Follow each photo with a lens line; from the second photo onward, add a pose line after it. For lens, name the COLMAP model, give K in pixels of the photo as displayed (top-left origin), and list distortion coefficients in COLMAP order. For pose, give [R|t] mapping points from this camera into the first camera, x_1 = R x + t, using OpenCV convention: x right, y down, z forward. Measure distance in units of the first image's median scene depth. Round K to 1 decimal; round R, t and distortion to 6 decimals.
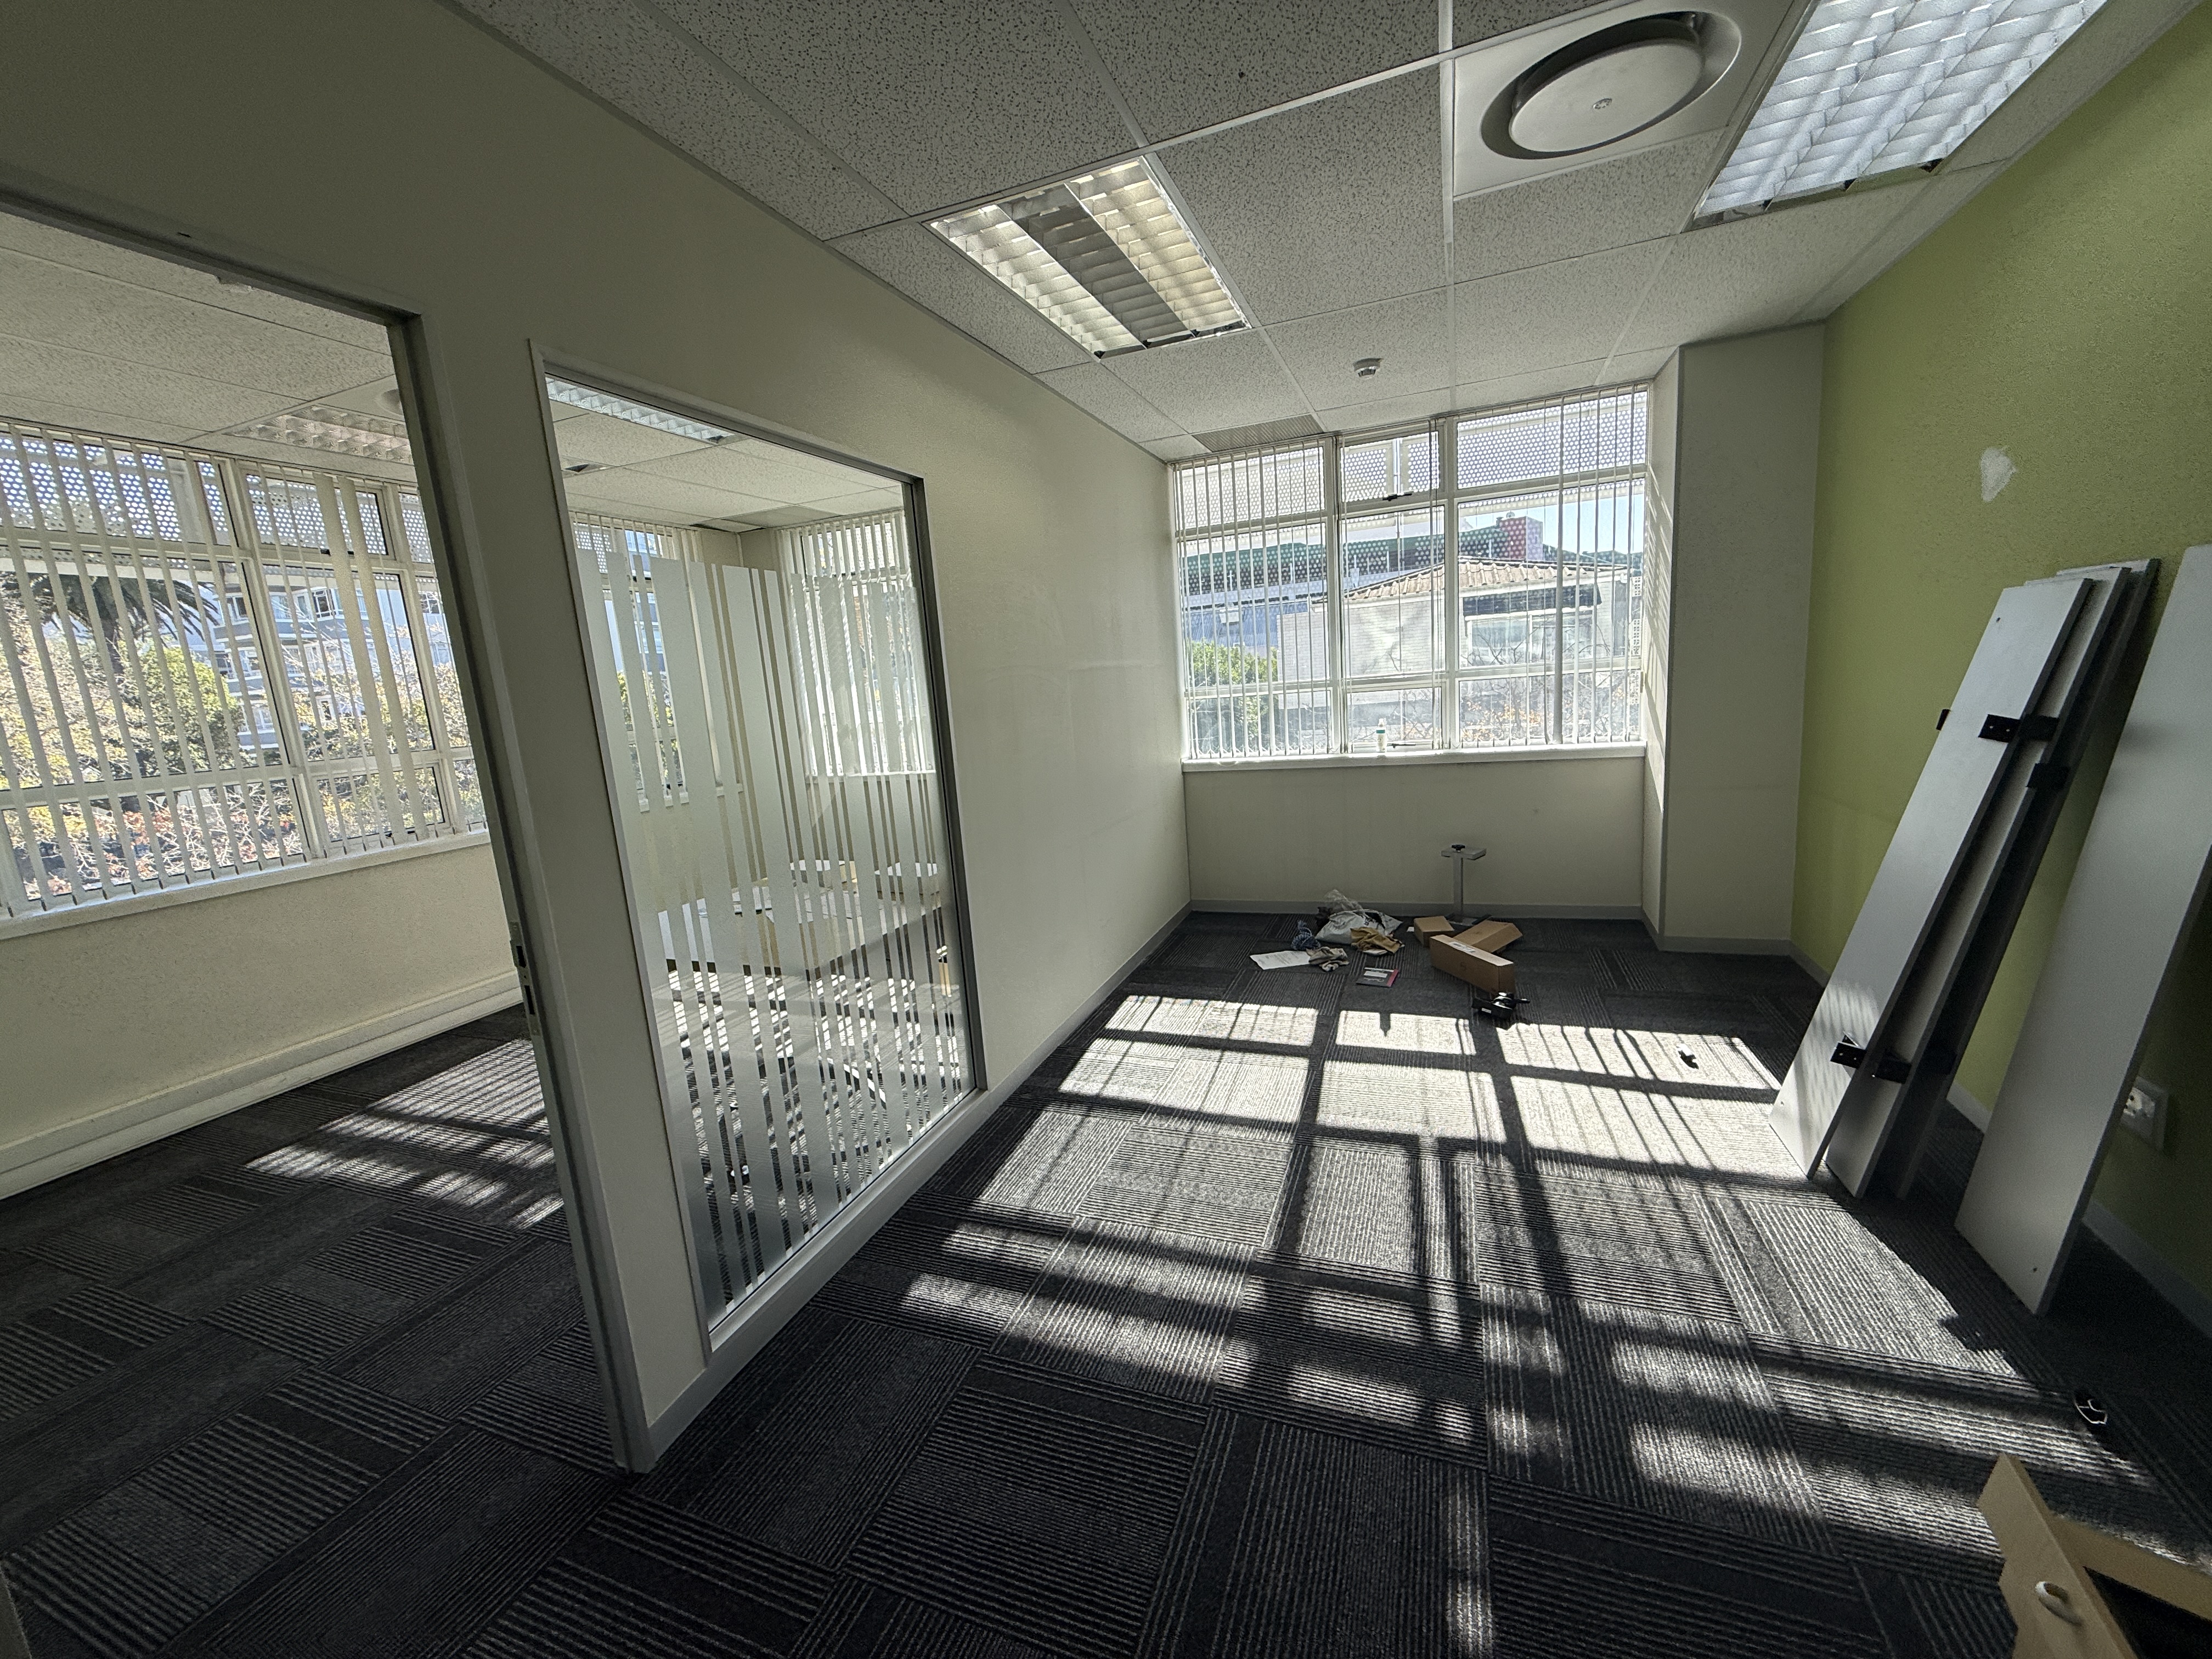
lens RADIAL K [[881.5, 0, 1095.5], [0, 881.5, 830.2], [0, 0, 1]] dist [-0.000840, -0.000147]
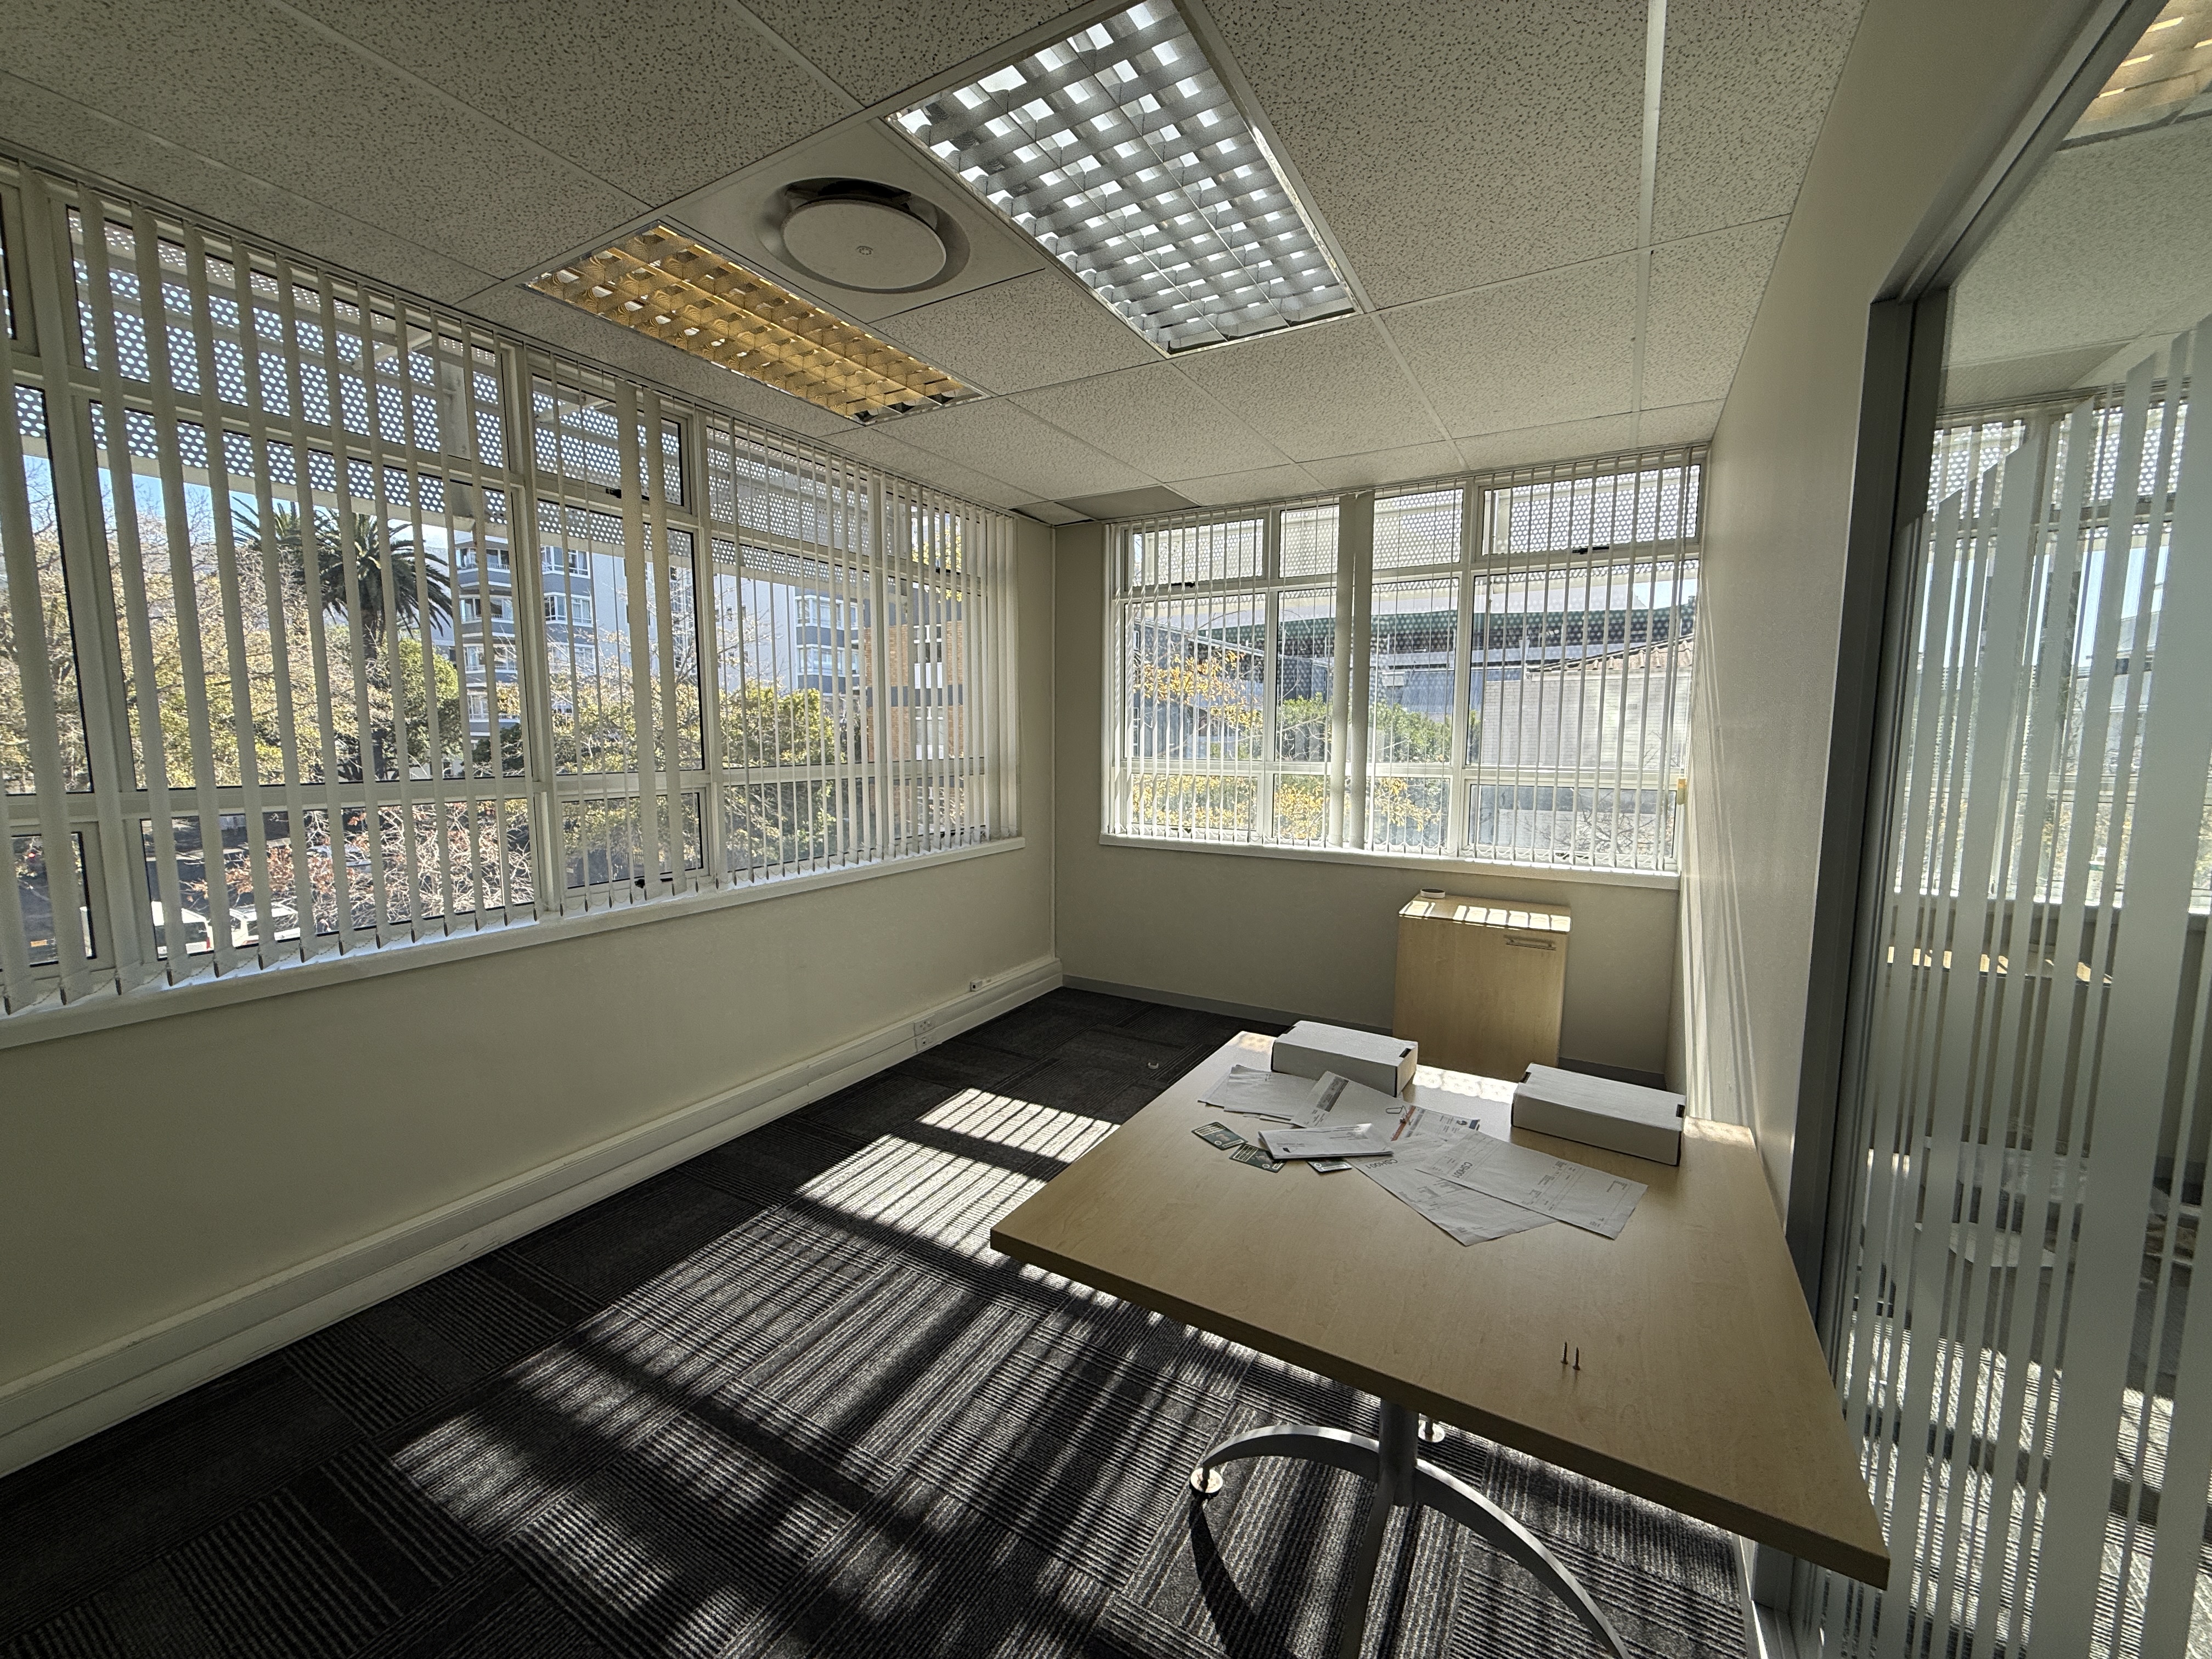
lens RADIAL K [[886.1, 0, 1098.8], [0, 886.1, 826.9], [0, 0, 1]] dist [0.001147, -0.000221]
pose [[0.985715, 0.094127, -0.139662, -0.395060], [-0.102089, 0.993469, -0.050966, -0.050042], [0.133953, 0.064496, 0.988887, 0.389466]]
